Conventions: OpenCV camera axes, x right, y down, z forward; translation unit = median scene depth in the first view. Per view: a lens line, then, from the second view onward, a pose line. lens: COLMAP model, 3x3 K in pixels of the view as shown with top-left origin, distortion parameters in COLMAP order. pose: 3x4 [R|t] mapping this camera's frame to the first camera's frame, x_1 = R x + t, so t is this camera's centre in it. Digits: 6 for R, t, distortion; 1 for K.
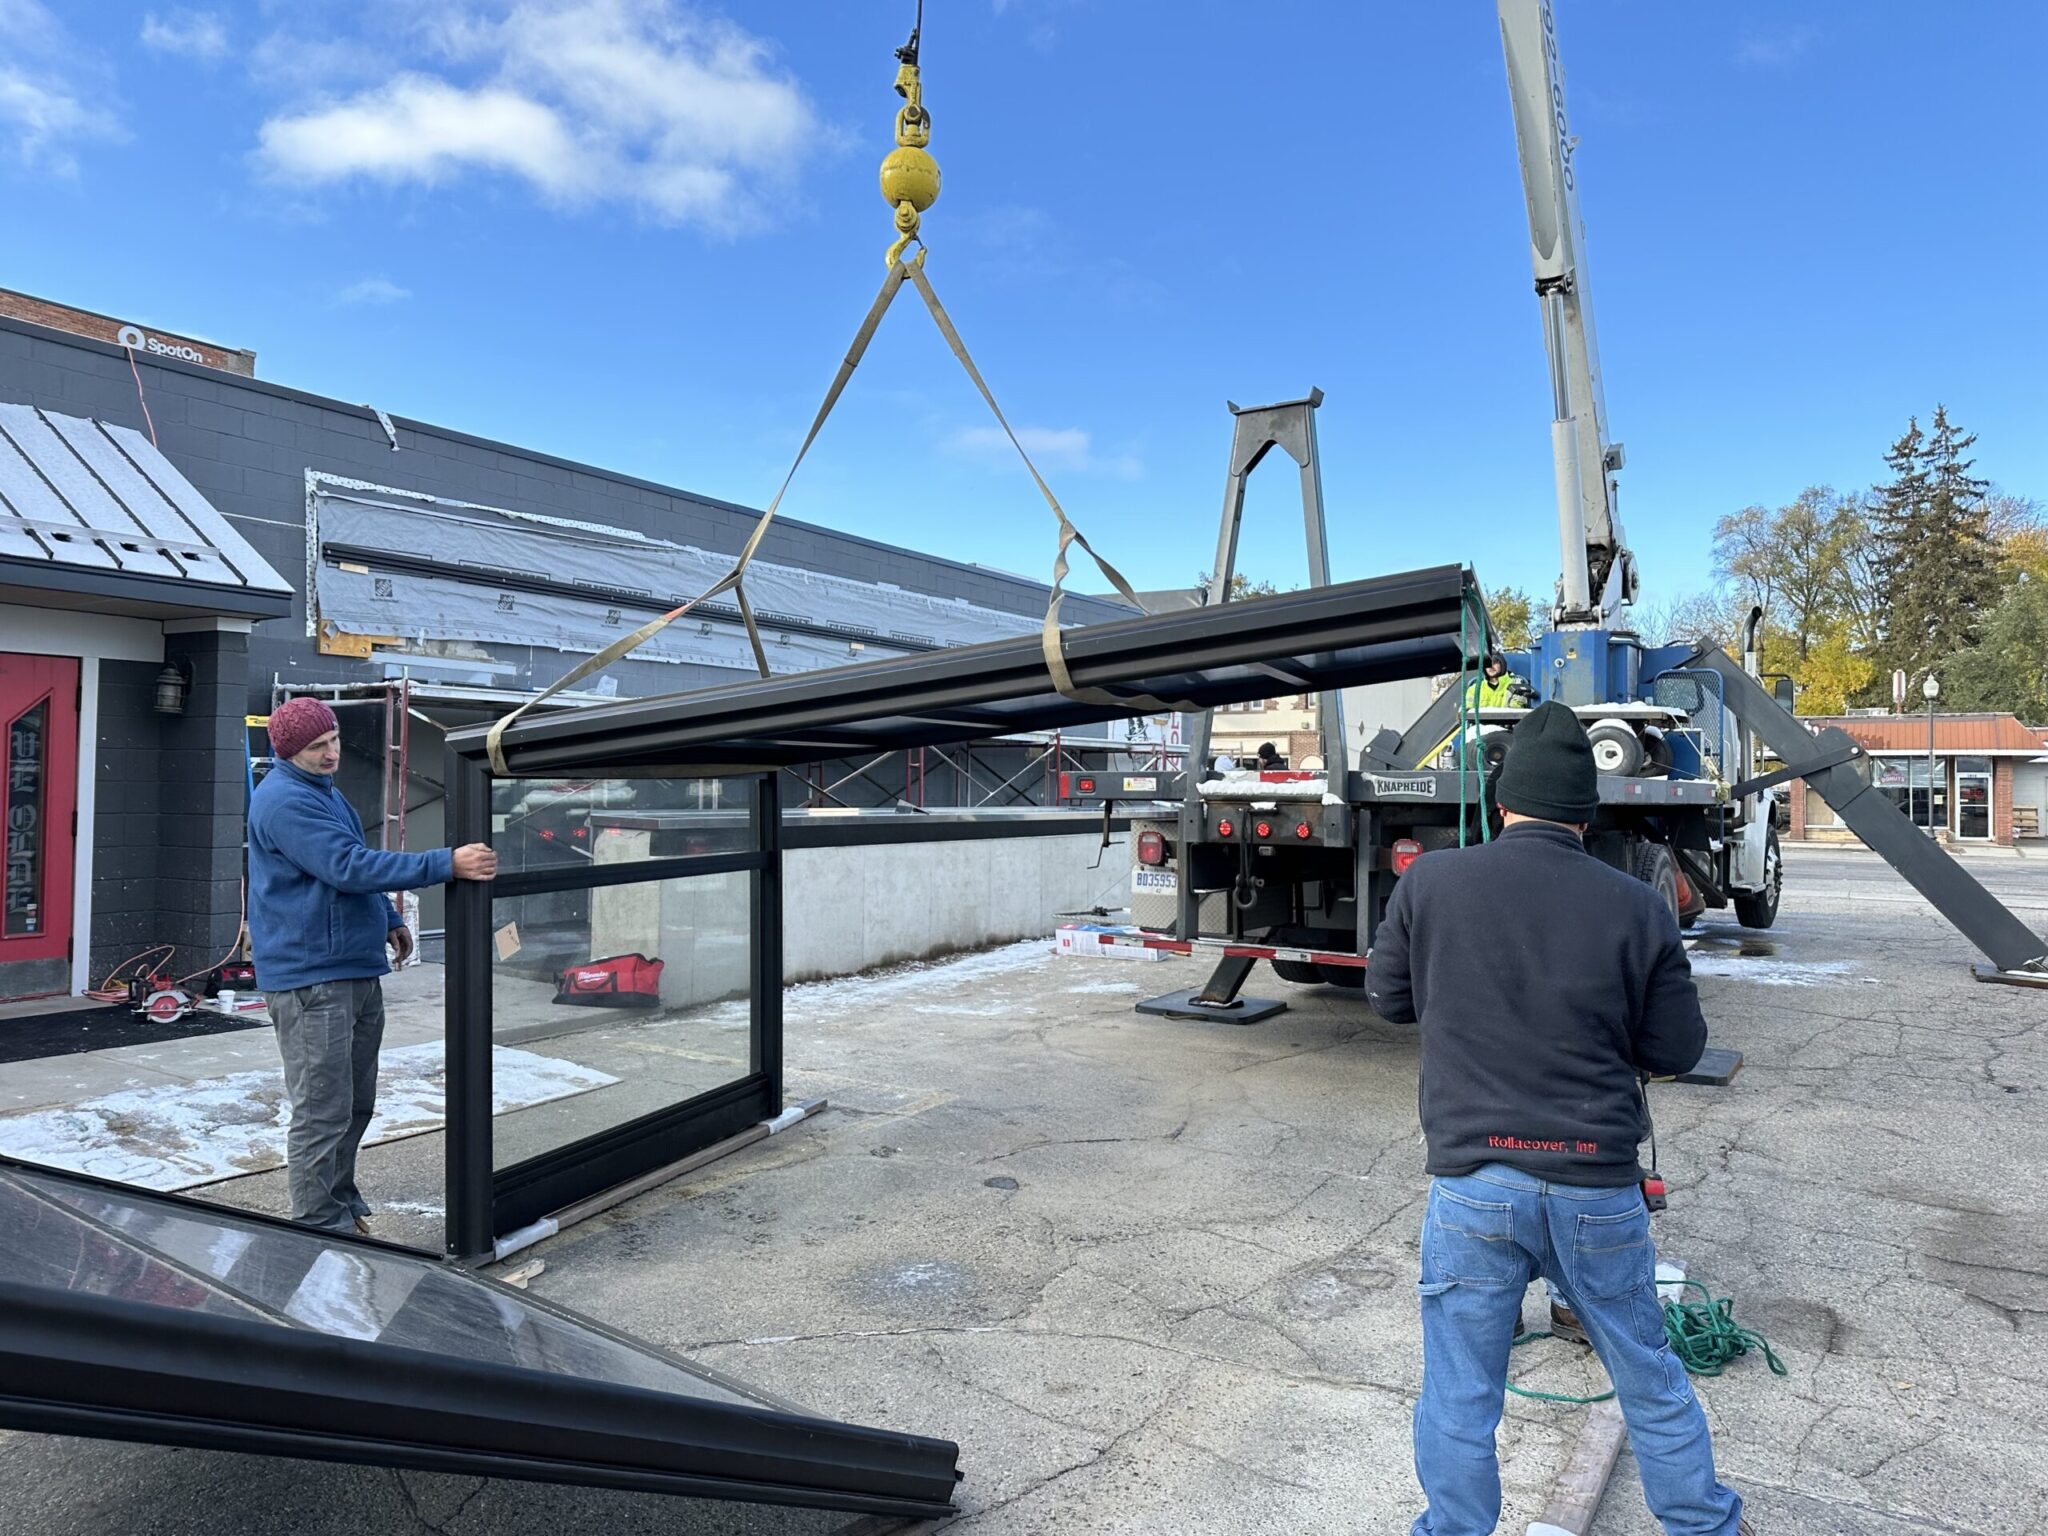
lens RADIAL K [[1415.7, 0, 1022.1], [0, 1415.7, 755.2], [0, 0, 1]] dist [0.055339, 0.000429]
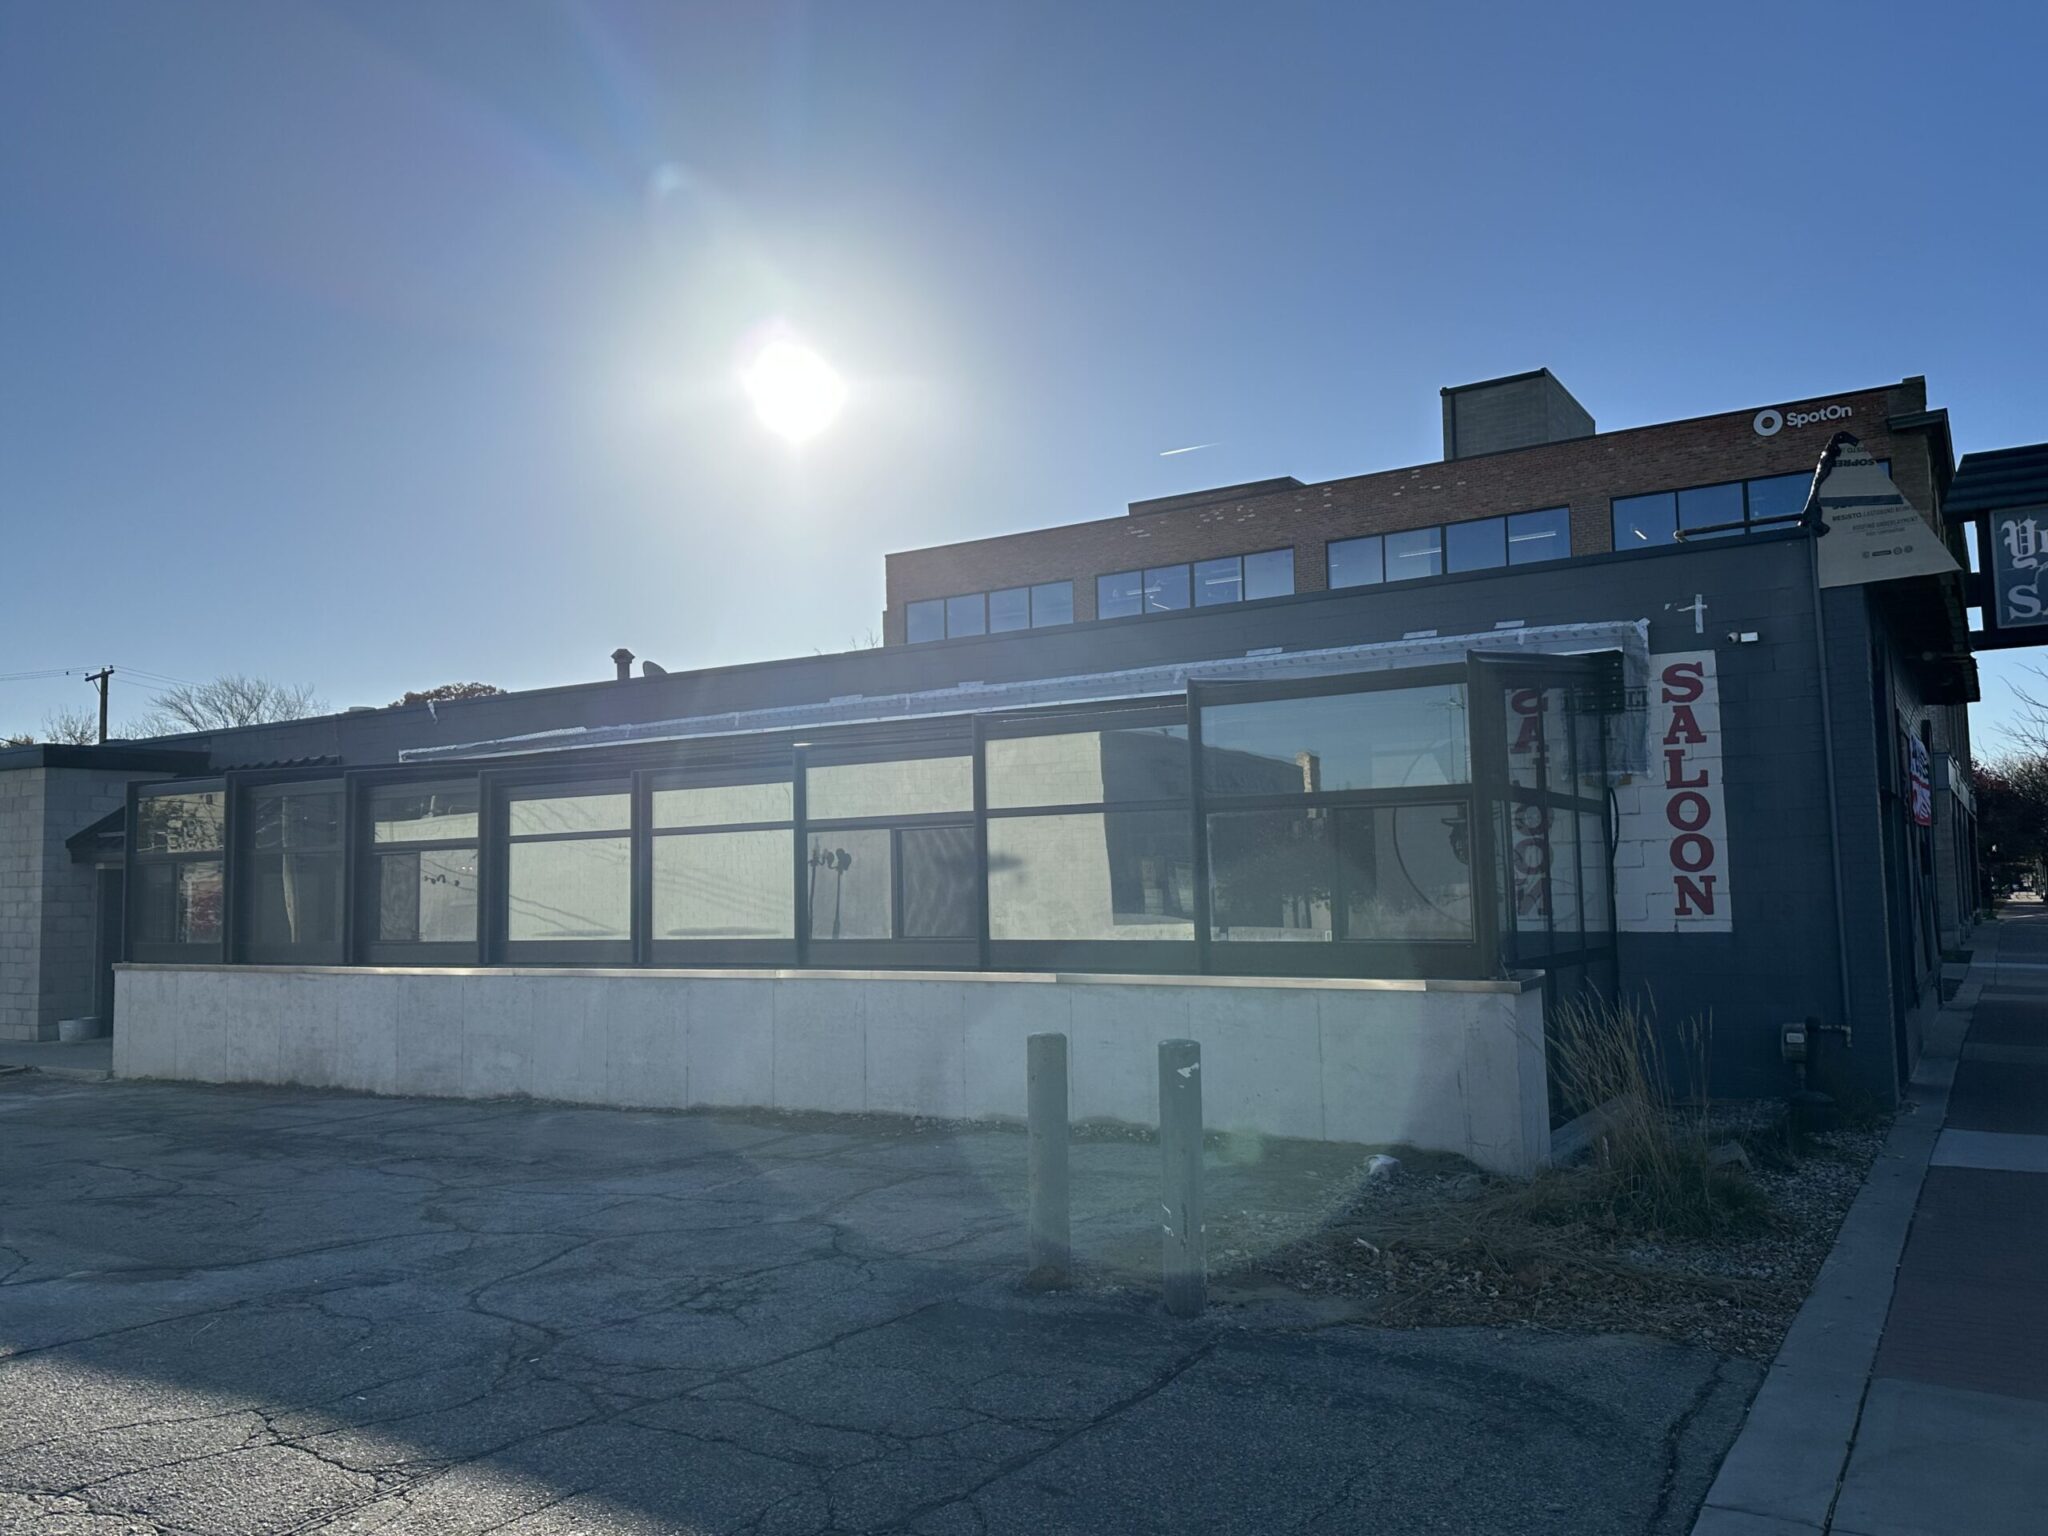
lens RADIAL K [[1558.2, 0, 1015.0], [0, 1558.2, 746.4], [0, 0, 1]] dist [0.096244, -0.142043]
pose [[-0.016351, -0.101498, -0.994701, 1.209263], [0.042882, 0.993848, -0.102116, 0.019478], [0.998946, -0.044324, -0.011898, 1.557893]]
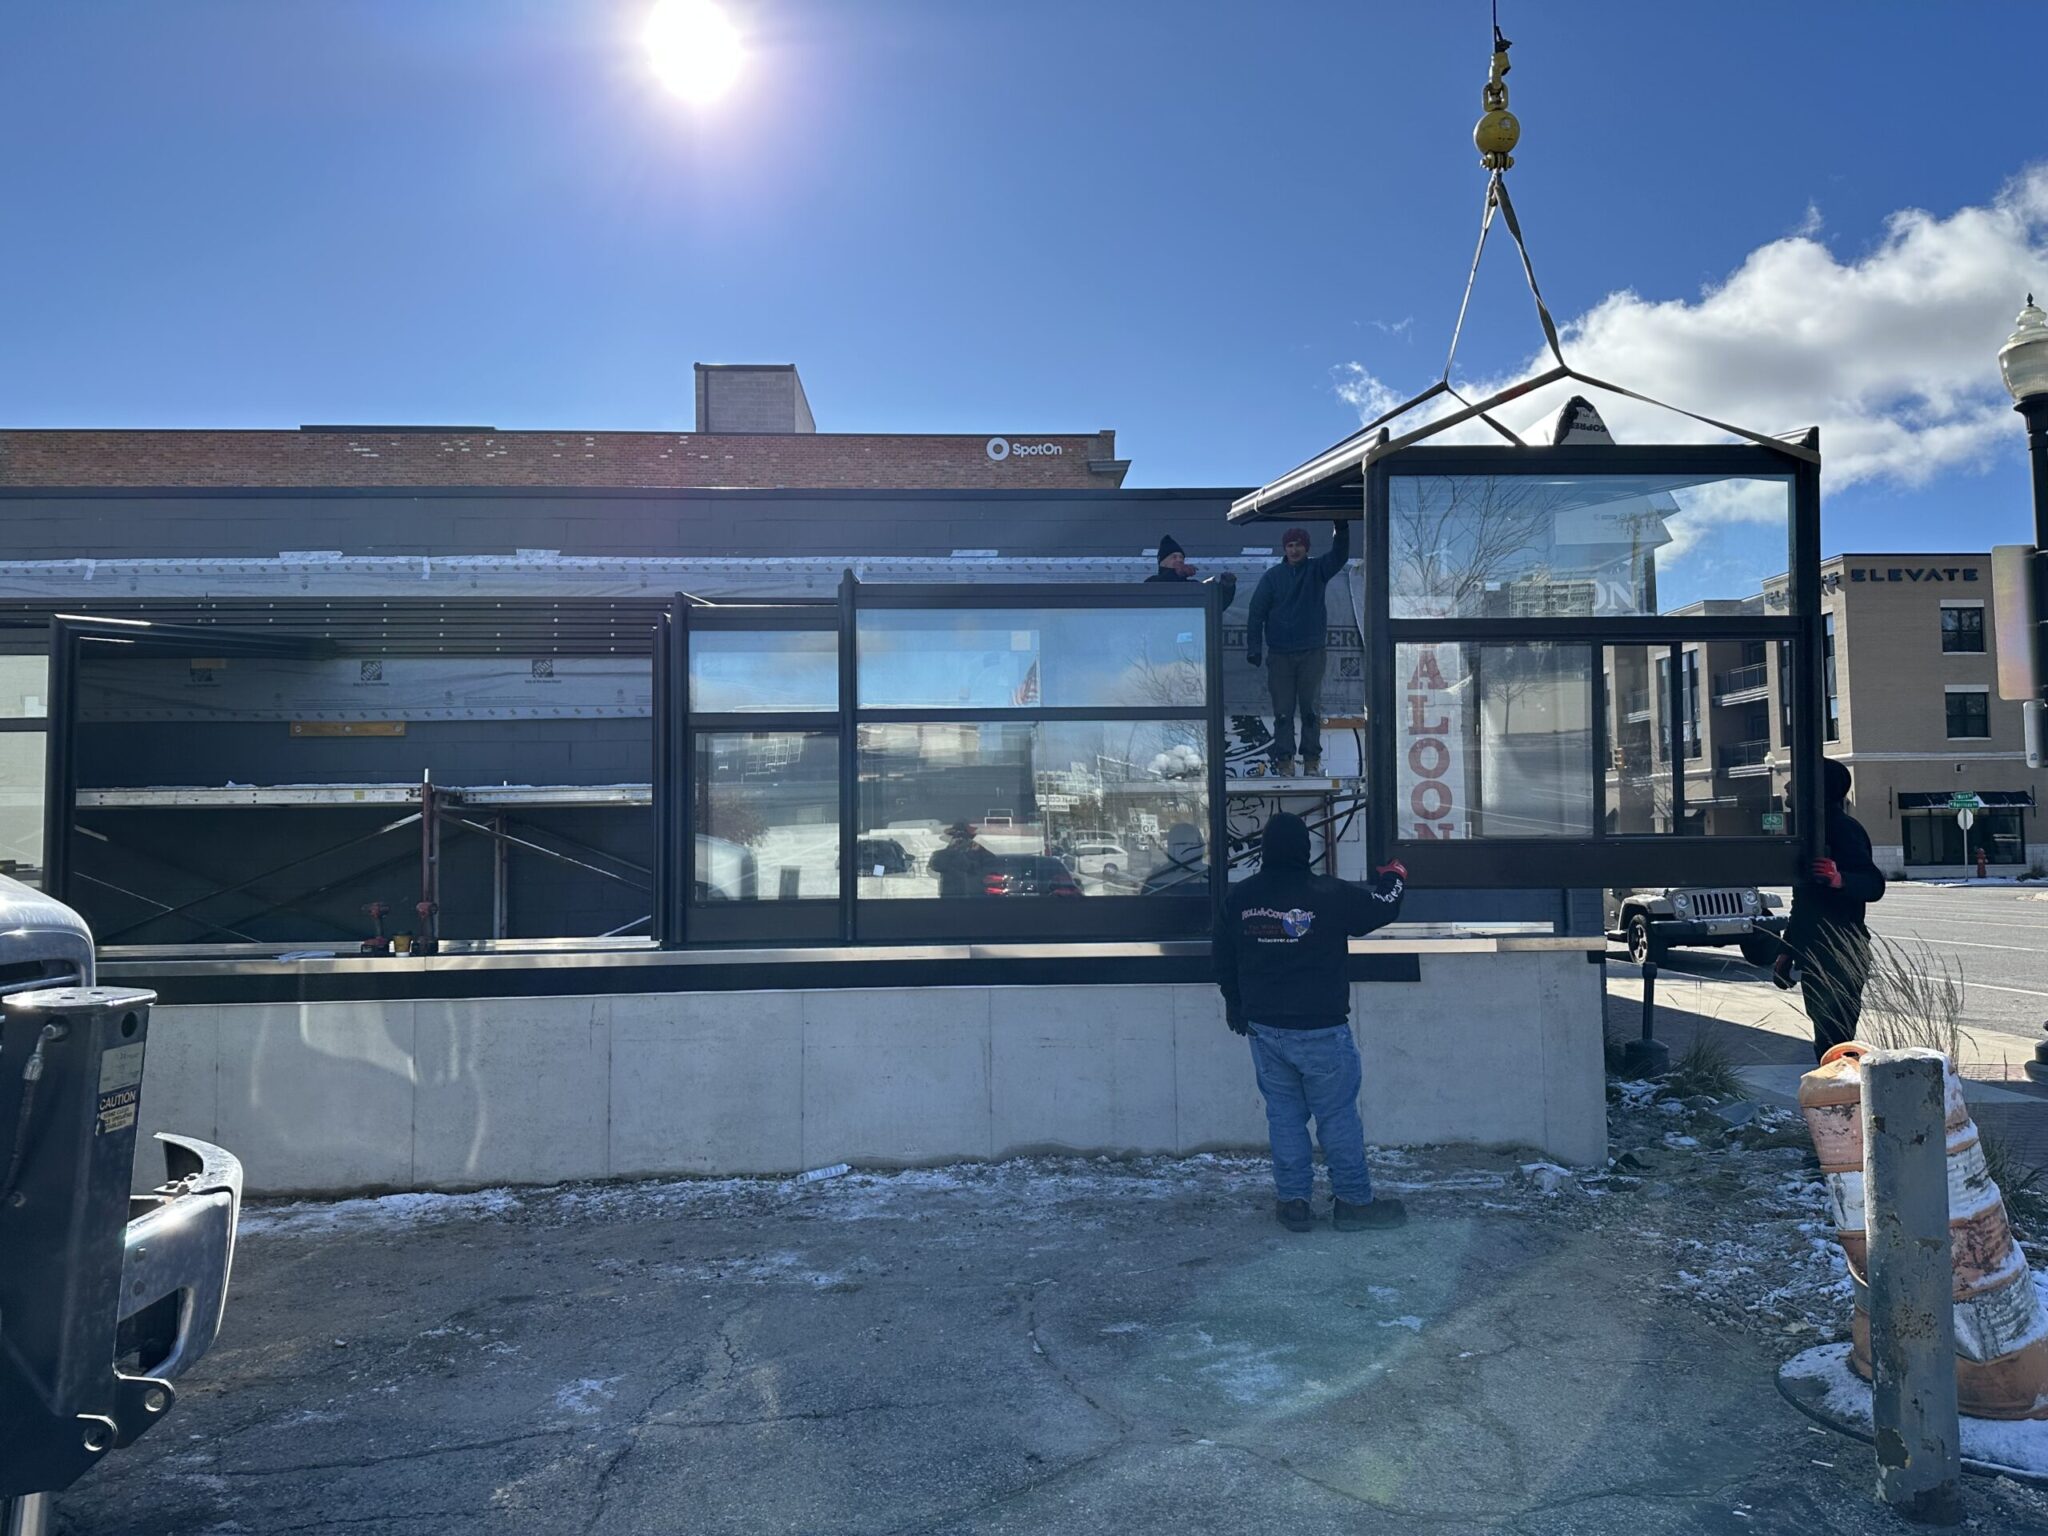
lens RADIAL K [[1407.8, 0, 1036.9], [0, 1407.8, 759.1], [0, 0, 1]] dist [0.147453, -0.238327]
pose [[0.567186, -0.067482, -0.820821, 0.795691], [0.039238, 0.997720, -0.054912, 0.016064], [0.822655, -0.001062, 0.568540, 1.268836]]
